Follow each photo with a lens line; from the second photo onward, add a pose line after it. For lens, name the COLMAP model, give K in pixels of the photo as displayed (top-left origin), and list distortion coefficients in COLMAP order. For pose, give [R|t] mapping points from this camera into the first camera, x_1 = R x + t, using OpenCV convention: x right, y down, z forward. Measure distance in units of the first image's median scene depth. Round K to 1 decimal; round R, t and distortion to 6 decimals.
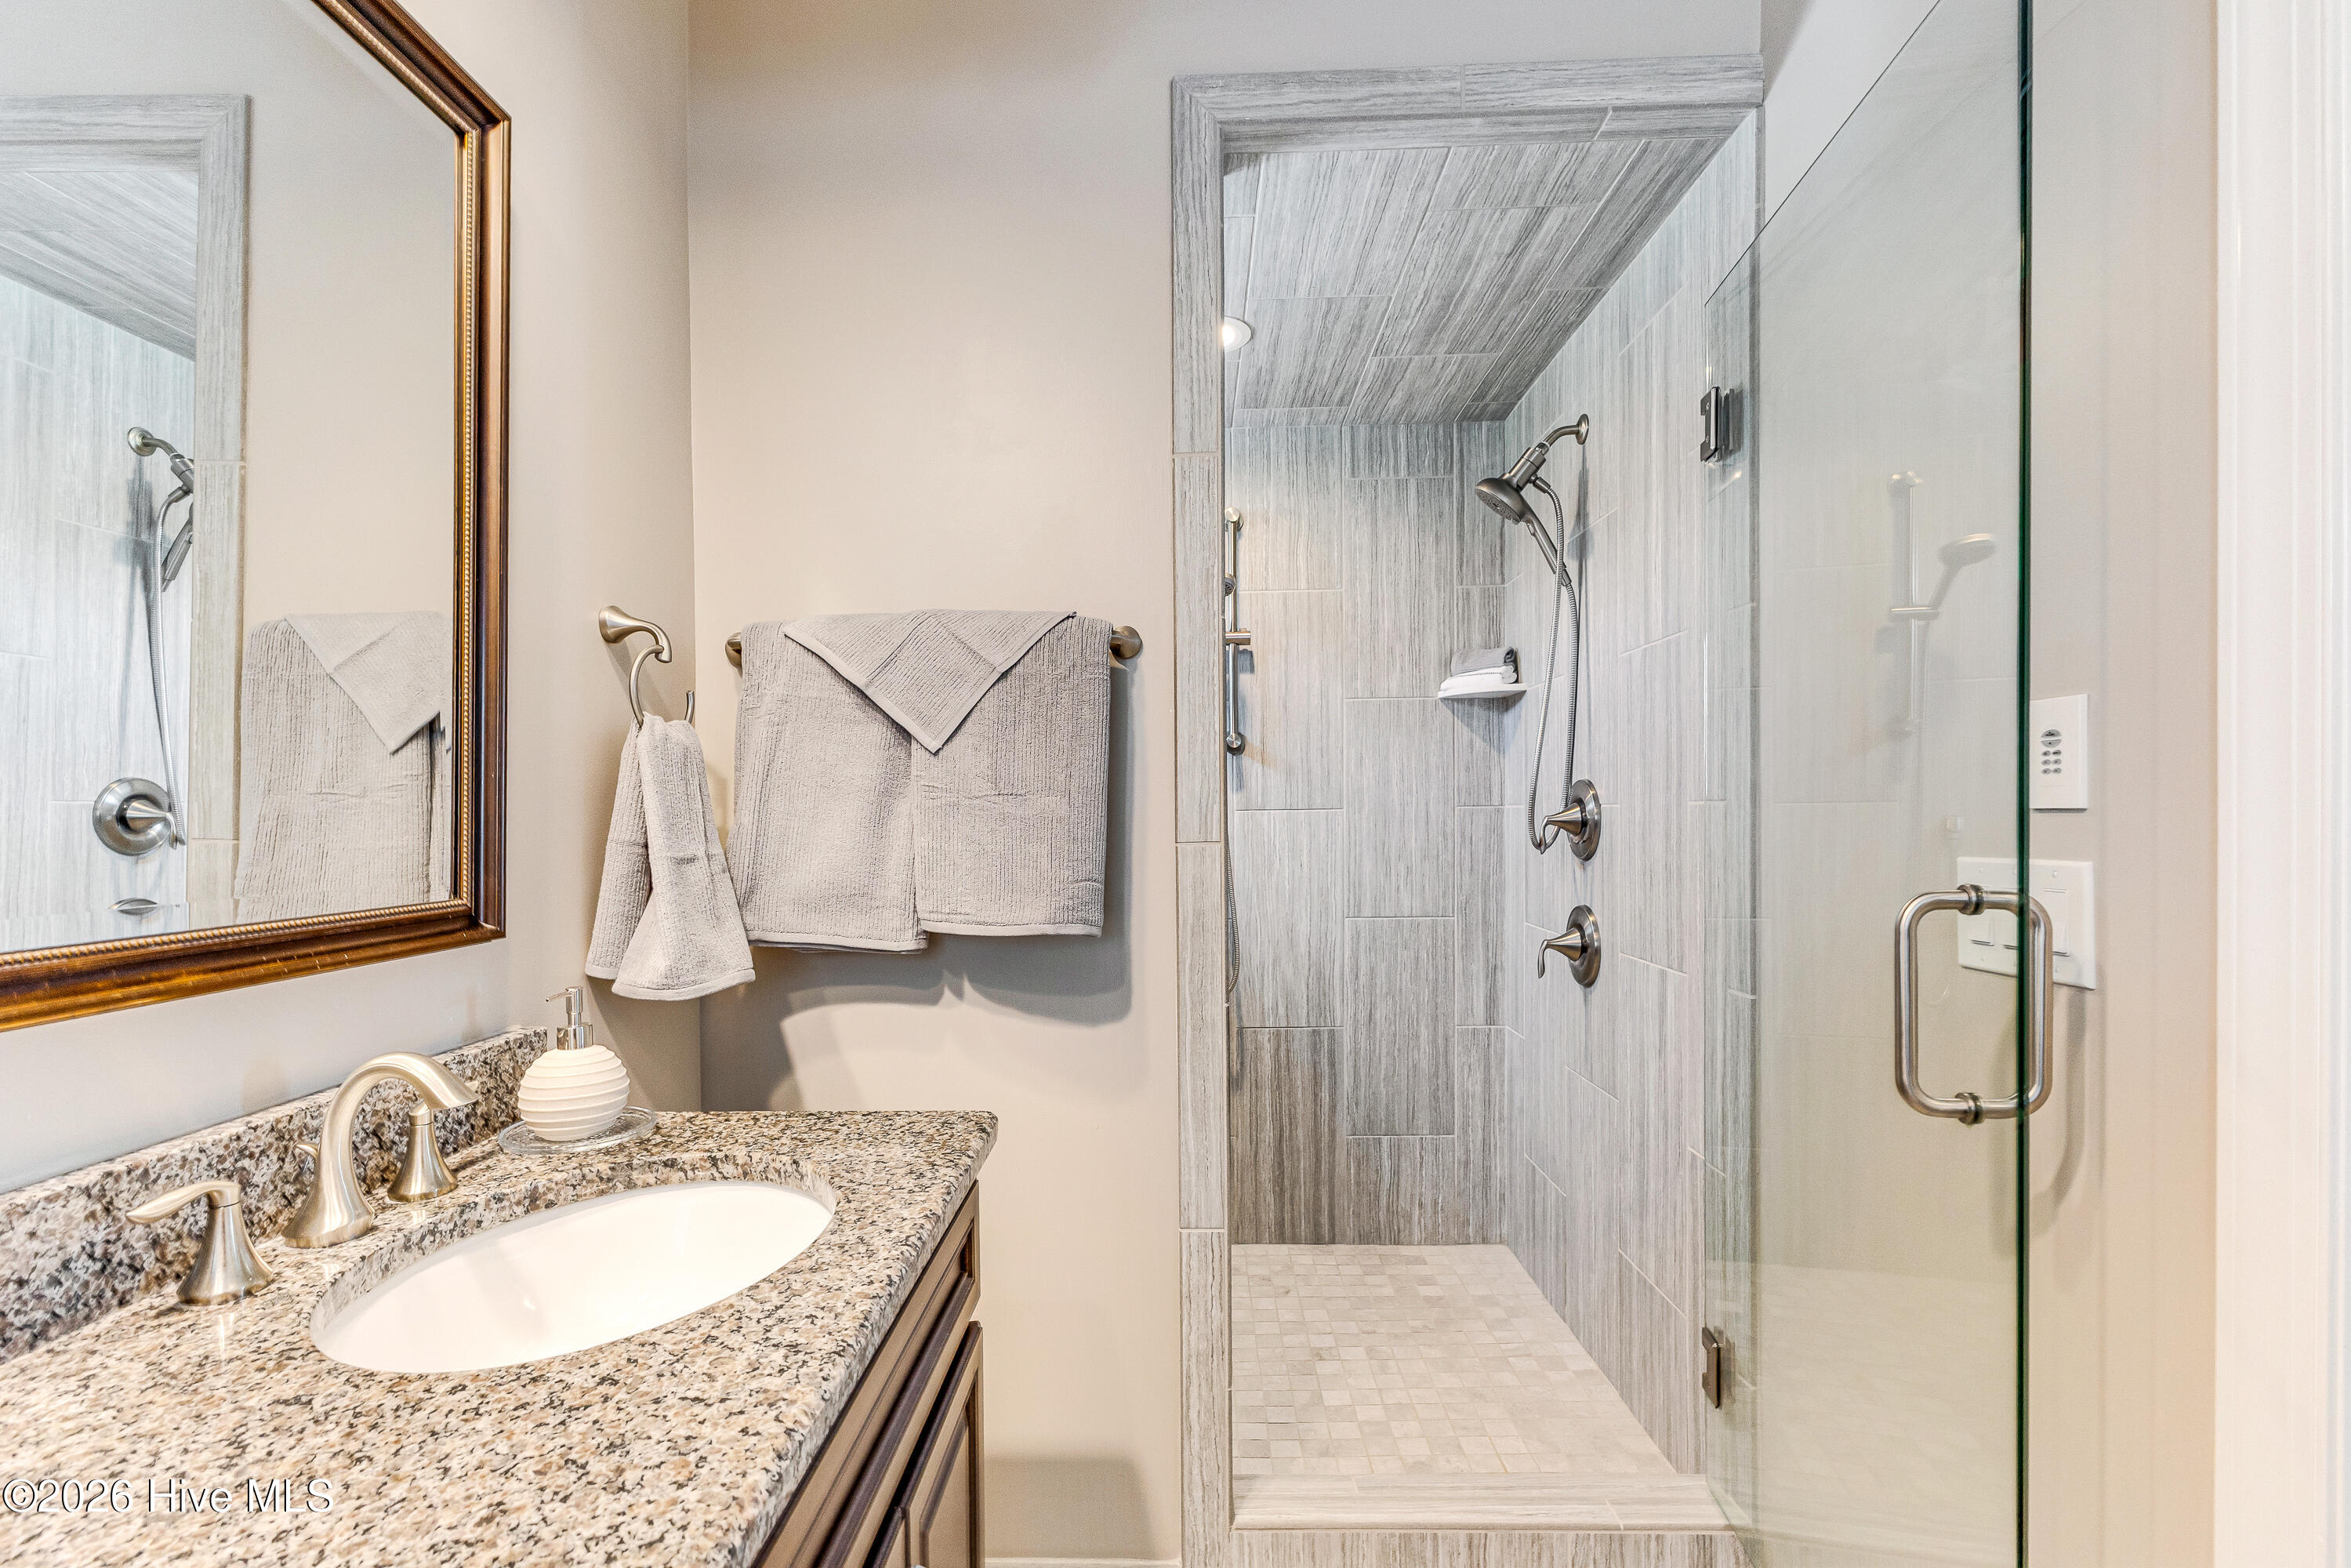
lens RADIAL K [[1093.3, 0, 1165.9], [0, 1093.3, 803.1], [0, 0, 1]] dist [-0.008263, -0.001355]
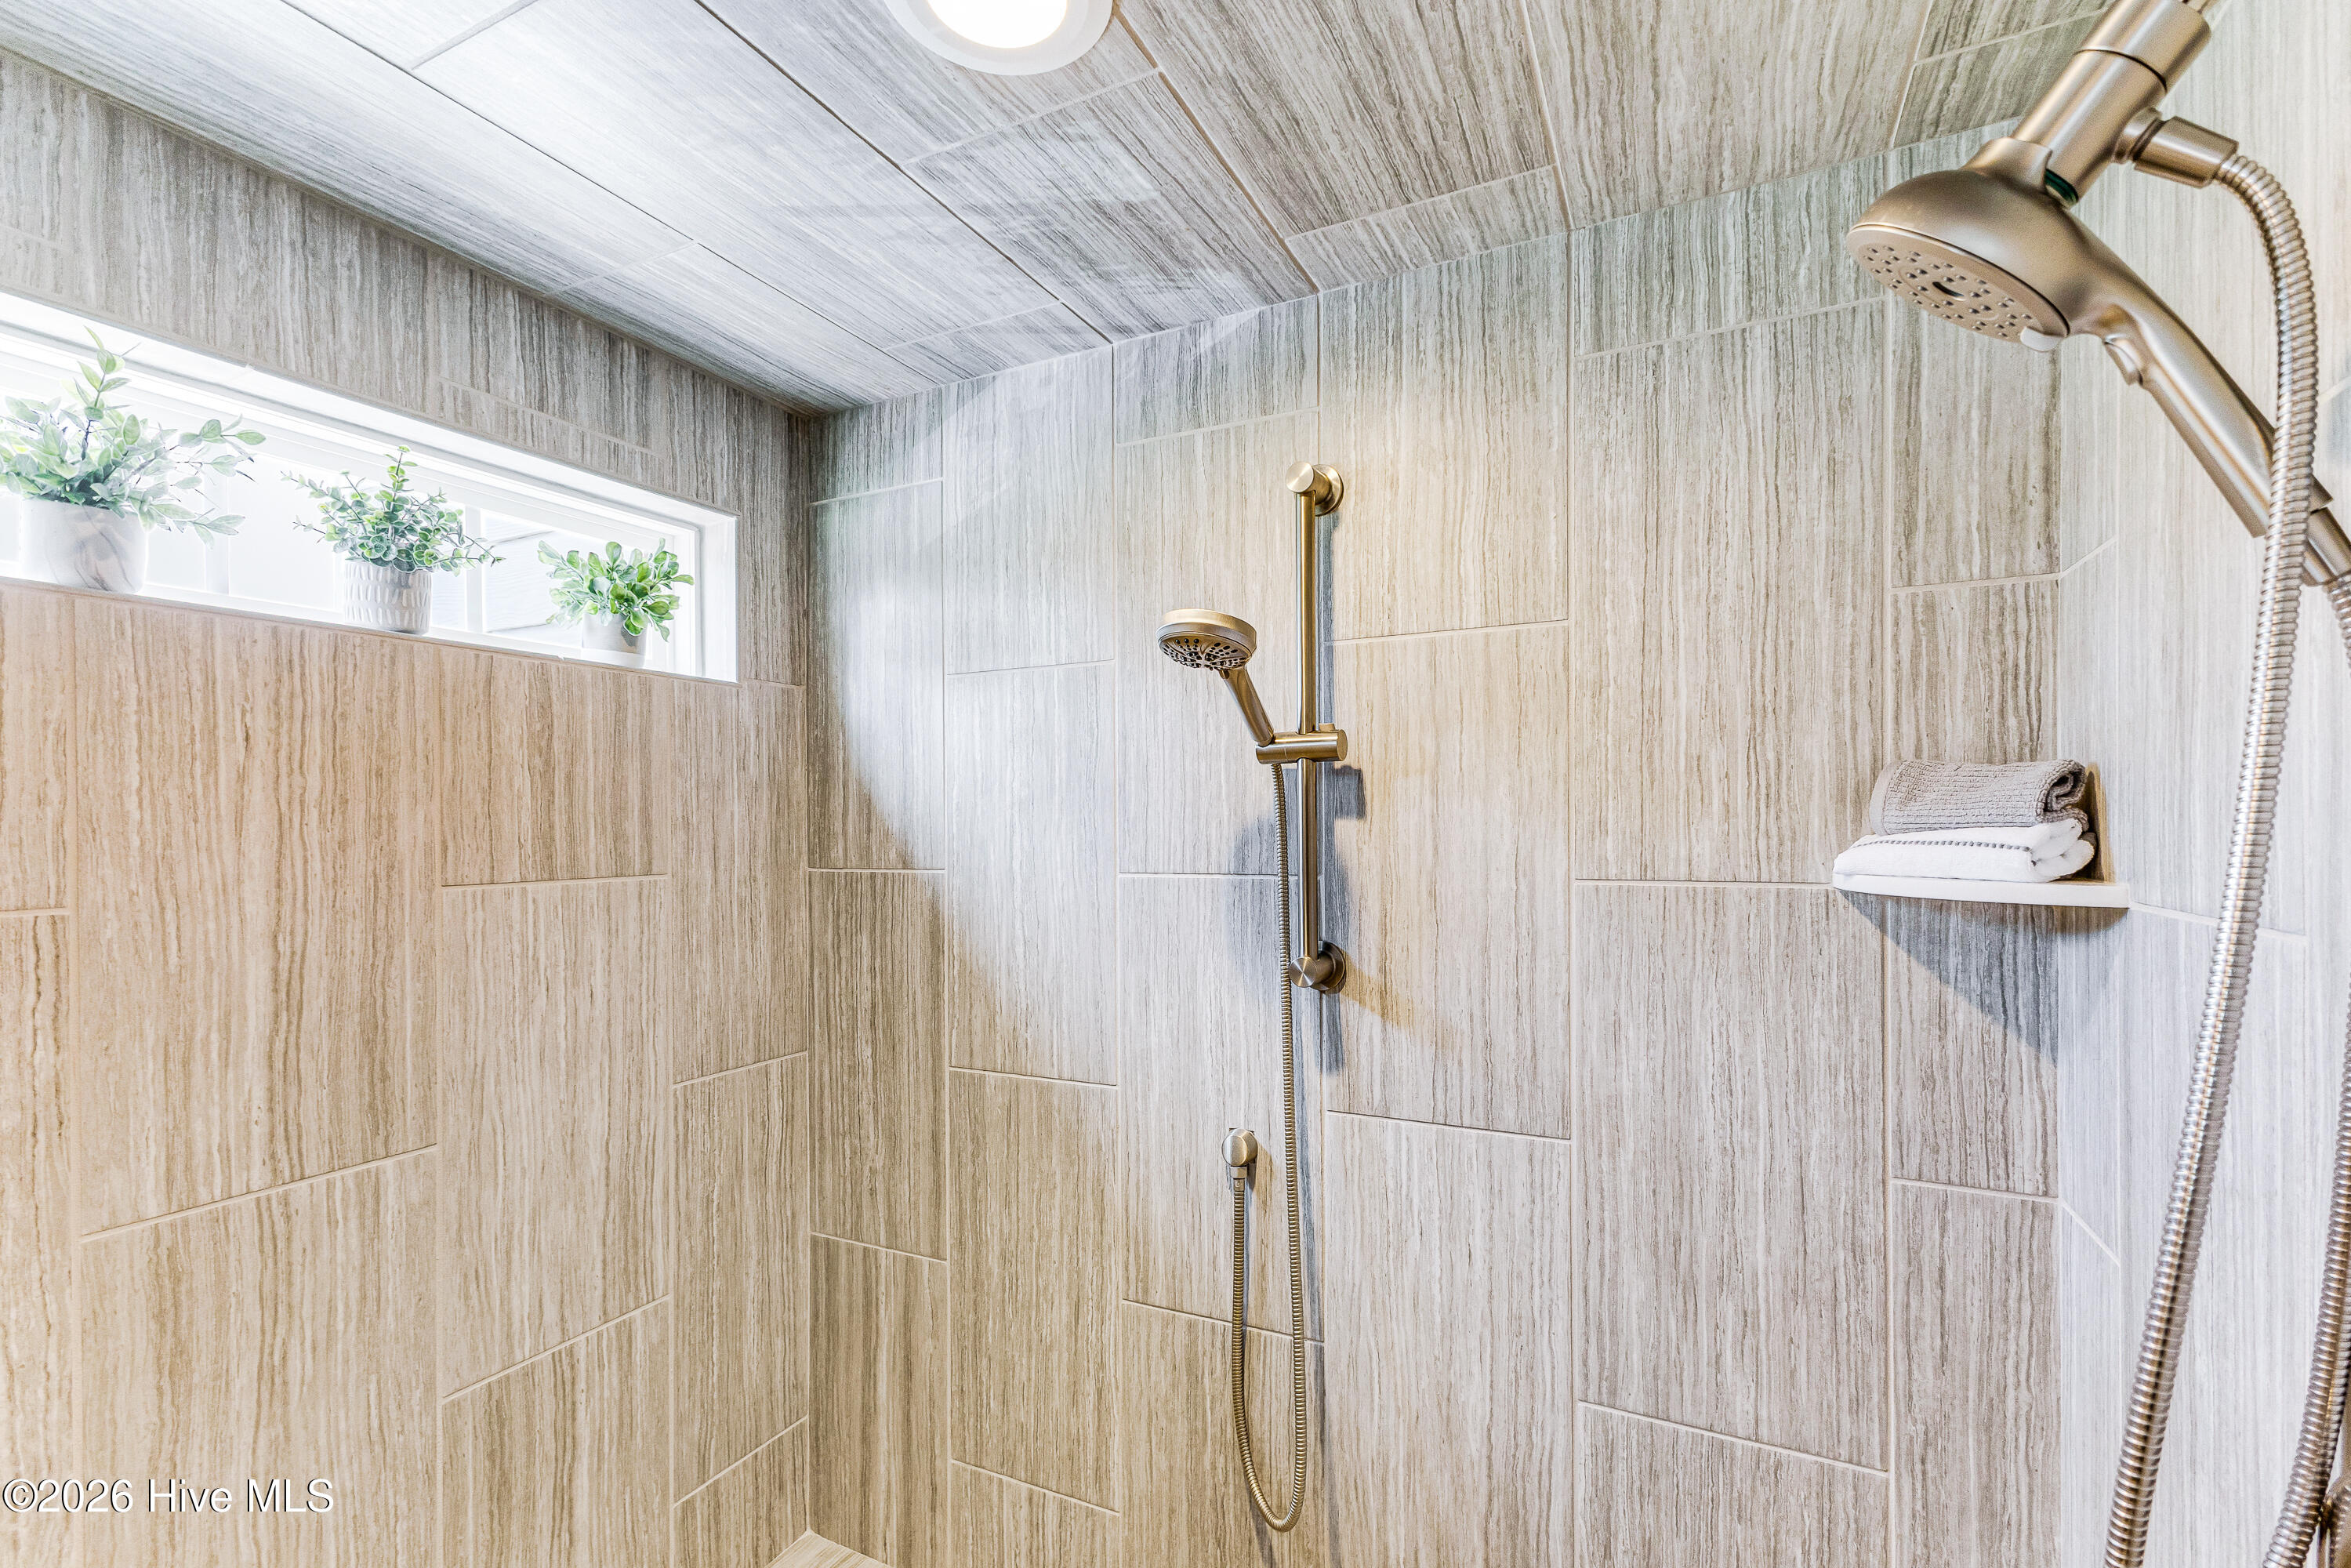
lens RADIAL K [[1048.1, 0, 1184.7], [0, 1048.1, 806.1], [0, 0, 1]] dist [0.009313, 0.000006]
pose [[0.905702, 0.001110, -0.423913, 0.199025], [-0.001505, 0.999999, -0.000599, -0.123519], [0.423912, 0.001181, 0.905703, 0.569868]]
